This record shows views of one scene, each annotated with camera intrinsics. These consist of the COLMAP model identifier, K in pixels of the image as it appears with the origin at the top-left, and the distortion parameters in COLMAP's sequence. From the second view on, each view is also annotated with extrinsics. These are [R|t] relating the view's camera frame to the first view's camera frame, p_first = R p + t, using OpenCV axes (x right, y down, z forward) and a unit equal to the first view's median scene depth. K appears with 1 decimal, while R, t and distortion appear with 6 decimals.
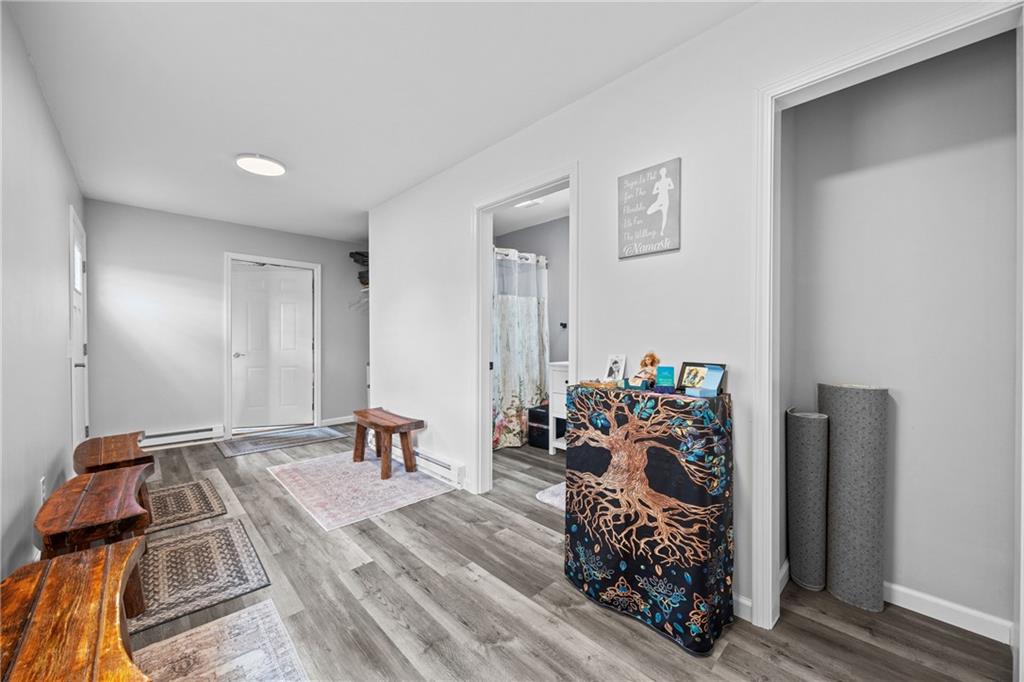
lens RADIAL K [[393.1, 0, 512.0], [0, 393.1, 335.7], [0, 0, 1]] dist [0.004066, 0.000151]
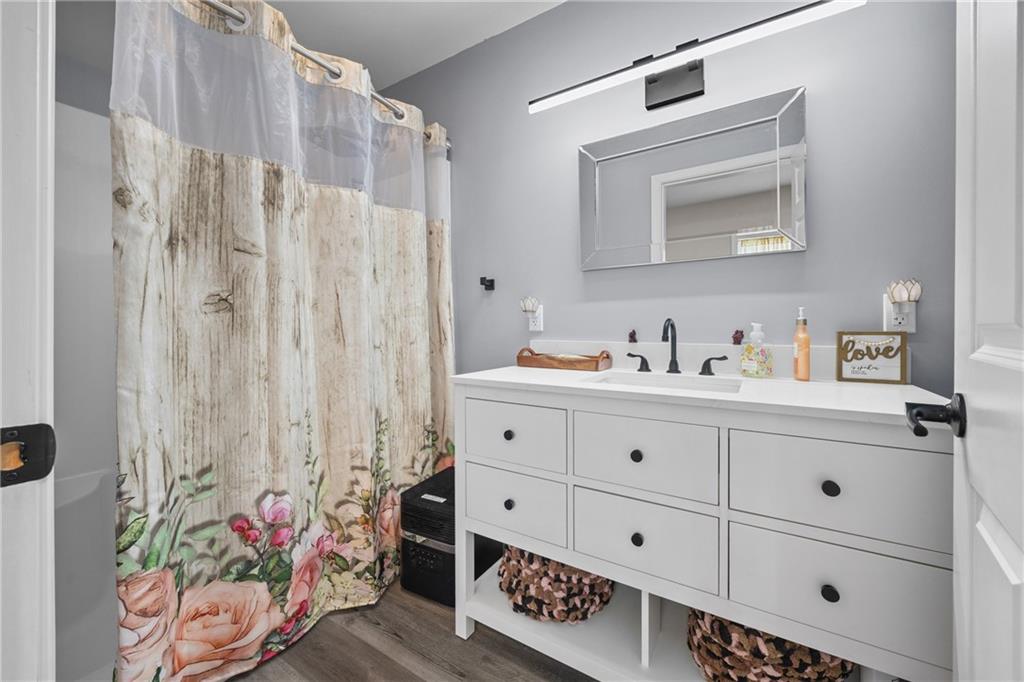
lens RADIAL K [[393.1, 0, 518.7], [0, 393.1, 332.5], [0, 0, 1]] dist [0.004066, 0.000151]
pose [[0.965418, -0.000412, 0.260707, 0.053711], [0.001532, 0.999990, -0.004091, 0.031331], [-0.260703, 0.004349, 0.965409, 0.605289]]
